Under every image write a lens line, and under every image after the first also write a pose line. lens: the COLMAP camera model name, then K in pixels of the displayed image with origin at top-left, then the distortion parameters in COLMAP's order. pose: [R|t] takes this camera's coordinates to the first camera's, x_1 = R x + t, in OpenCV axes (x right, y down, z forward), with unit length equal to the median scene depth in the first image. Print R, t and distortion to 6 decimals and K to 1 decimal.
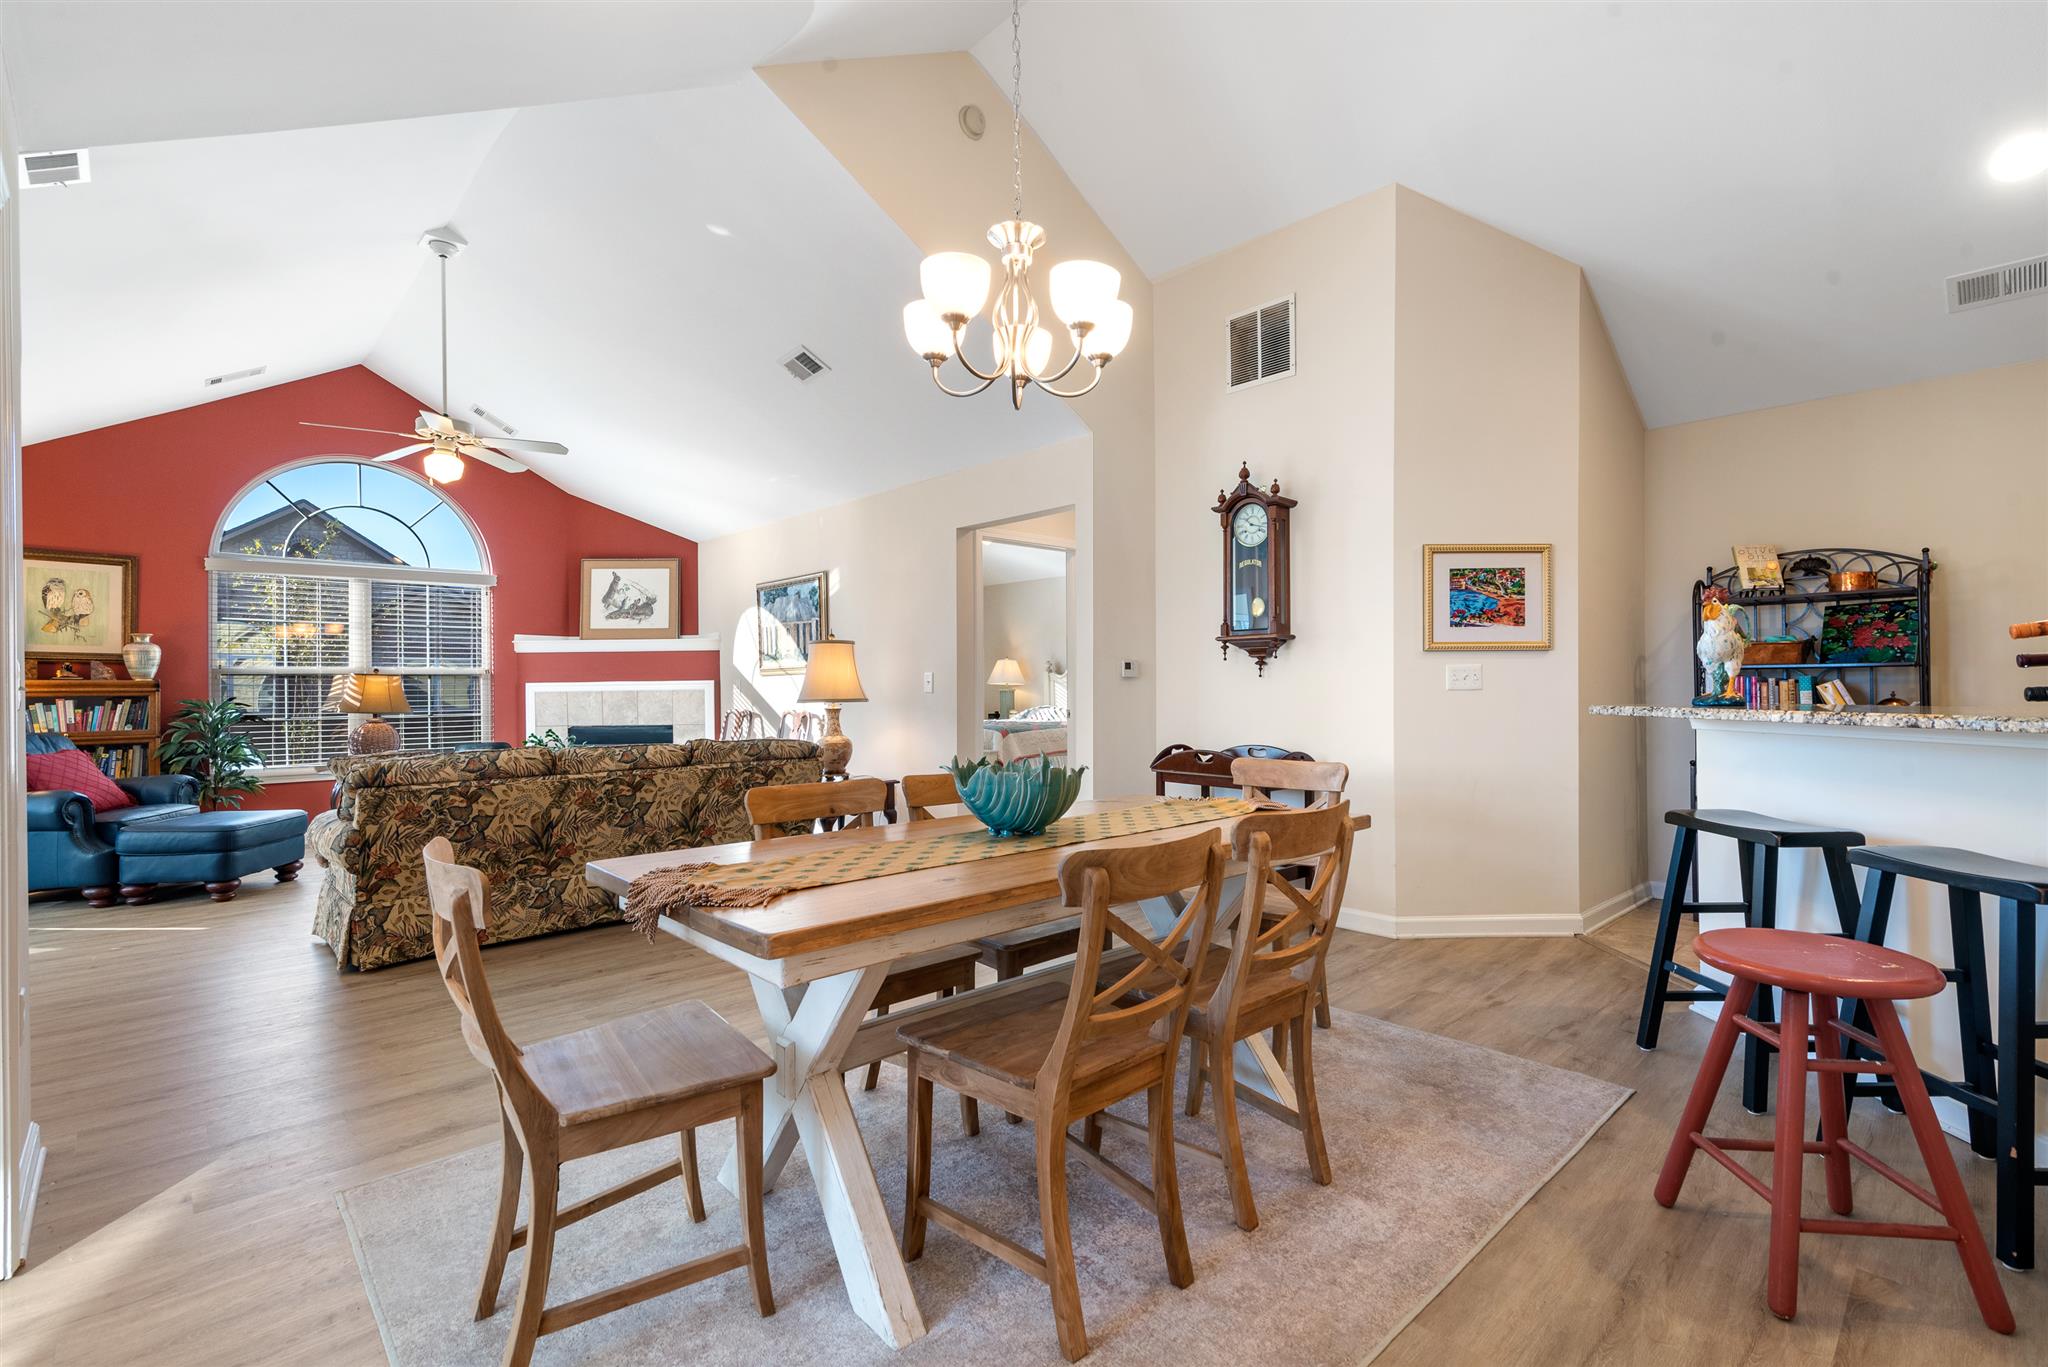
lens RADIAL K [[926.2, 0, 1026.4], [0, 926.2, 688.7], [0, 0, 1]] dist [0.011682, -0.000265]
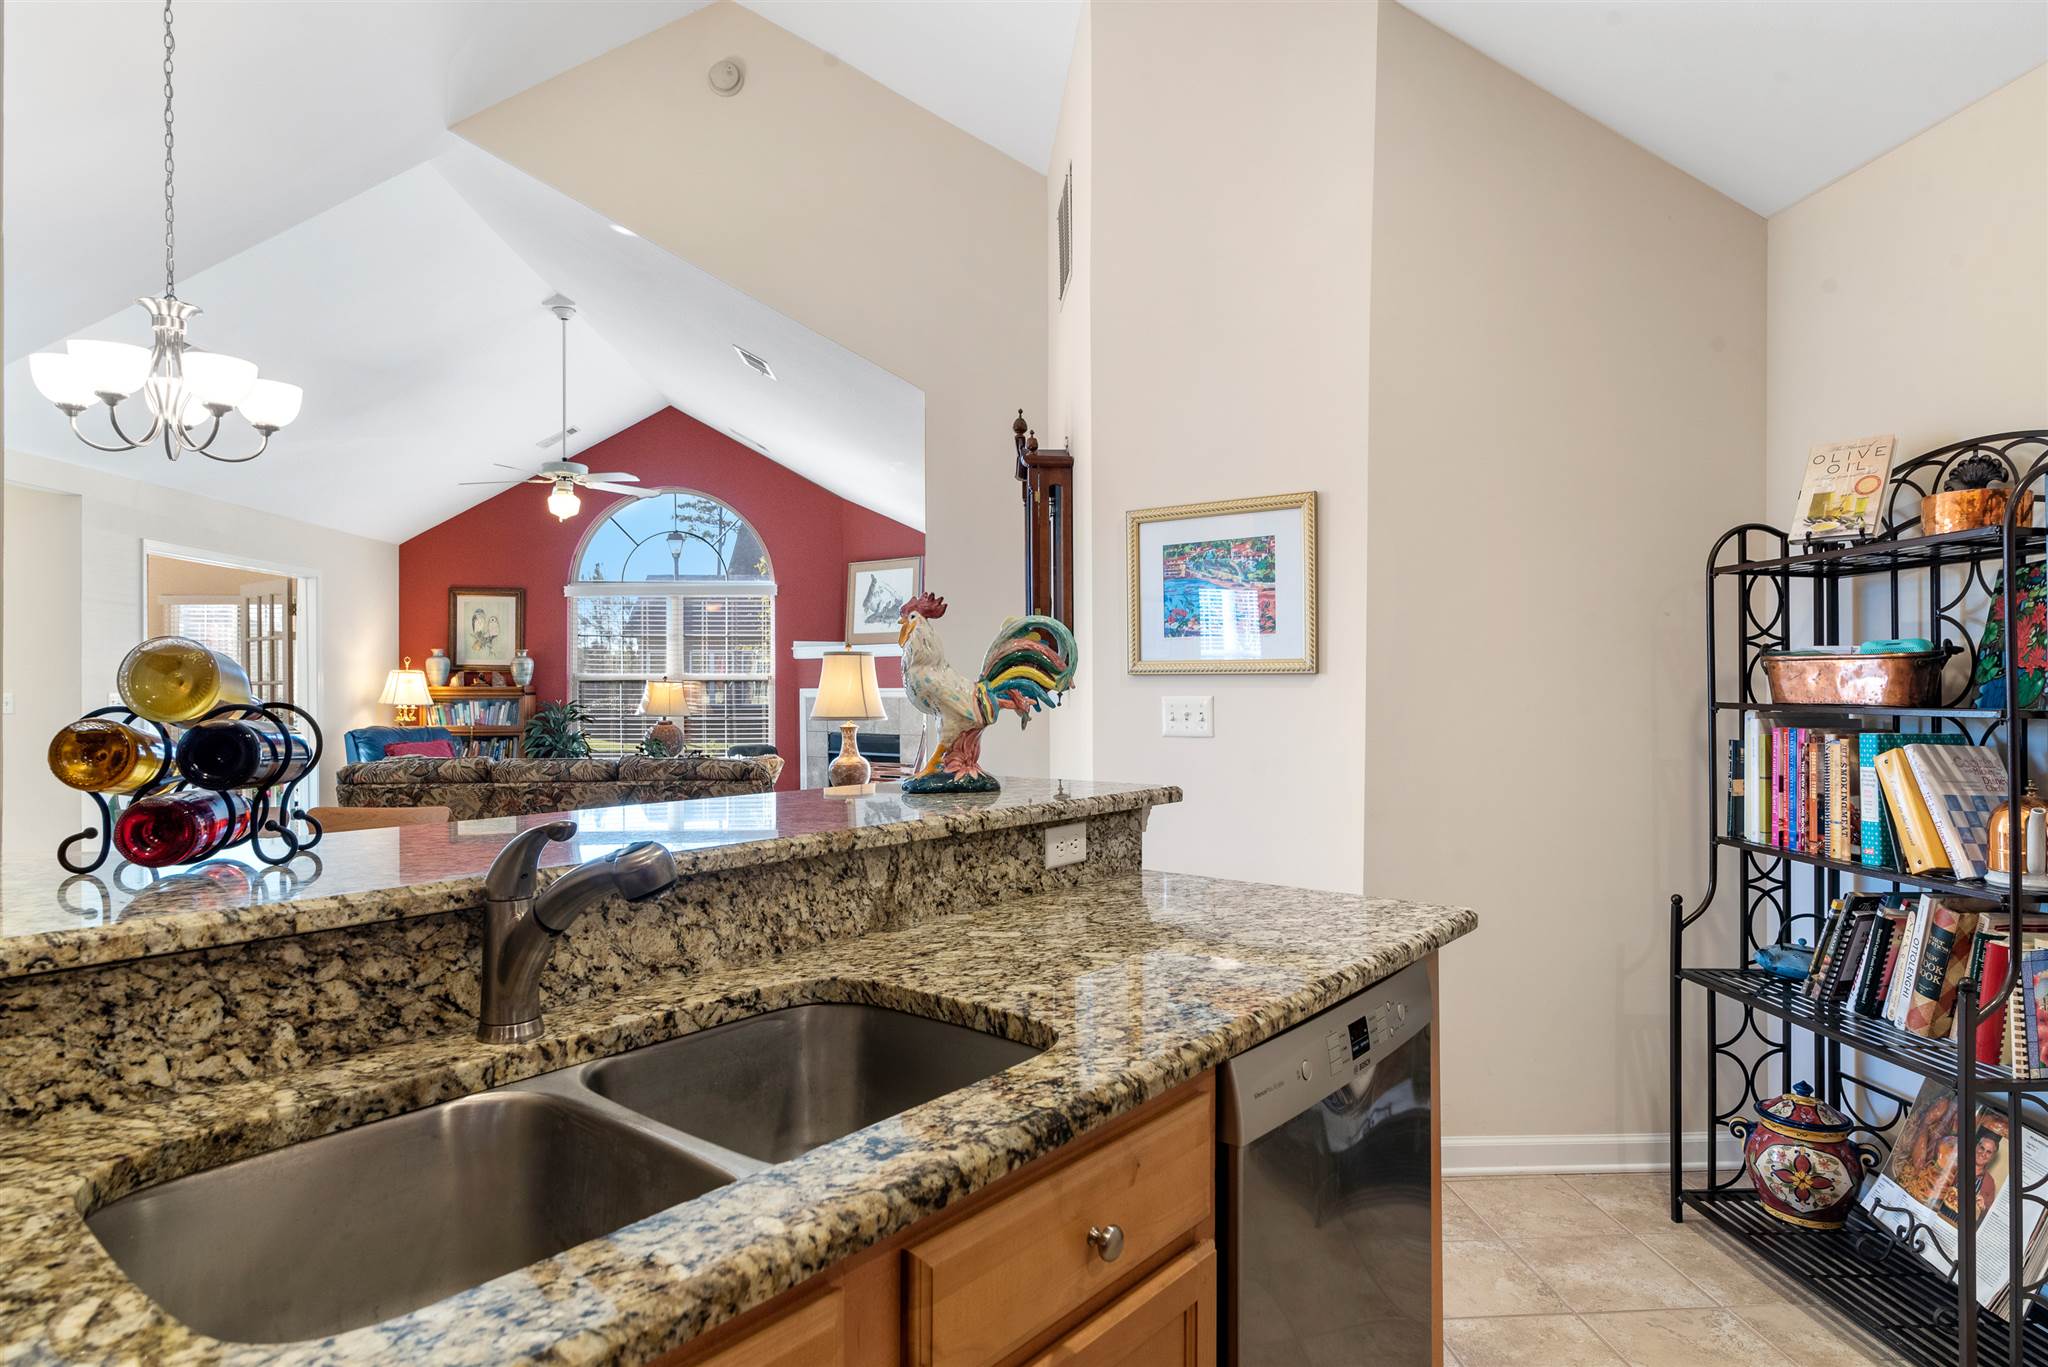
lens RADIAL K [[1150.3, 0, 1024.0], [0, 1150.3, 683.5], [0, 0, 1]] dist [0.002594, 0.000090]
pose [[0.779004, 0.007764, -0.626971, 0.561589], [-0.005991, 0.999970, 0.004939, -0.024381], [0.626991, -0.000091, 0.779027, 0.209680]]
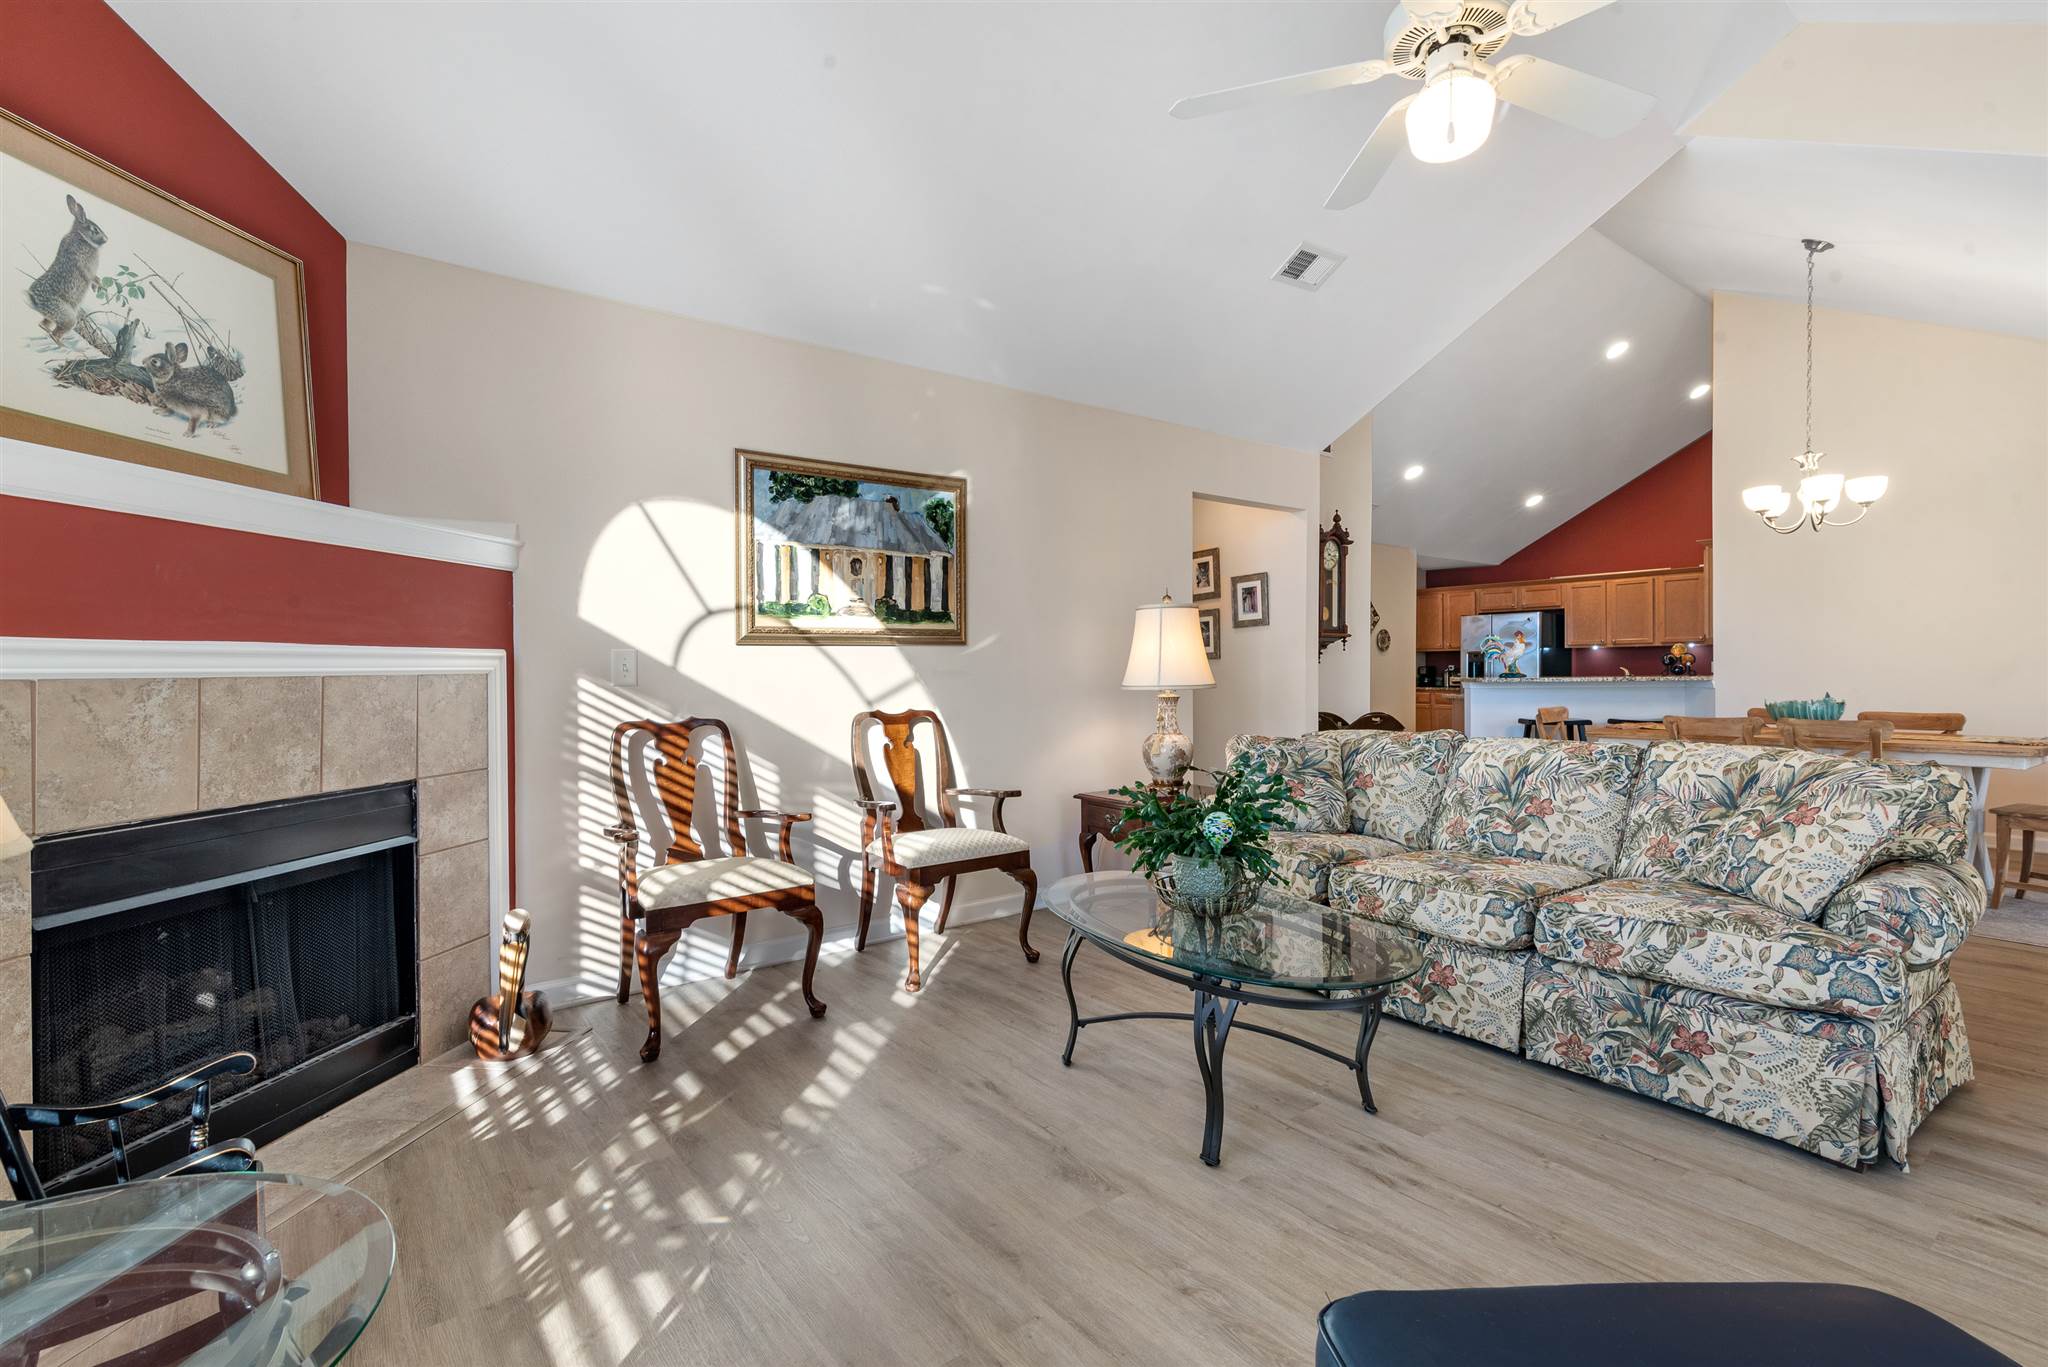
lens RADIAL K [[926.2, 0, 1026.4], [0, 926.2, 688.7], [0, 0, 1]] dist [0.011682, -0.000265]
pose [[0.115601, -0.011106, 0.993234, -0.860214], [0.005122, 0.999931, 0.010585, 0.005185], [-0.993283, 0.003864, 0.115650, 0.927721]]
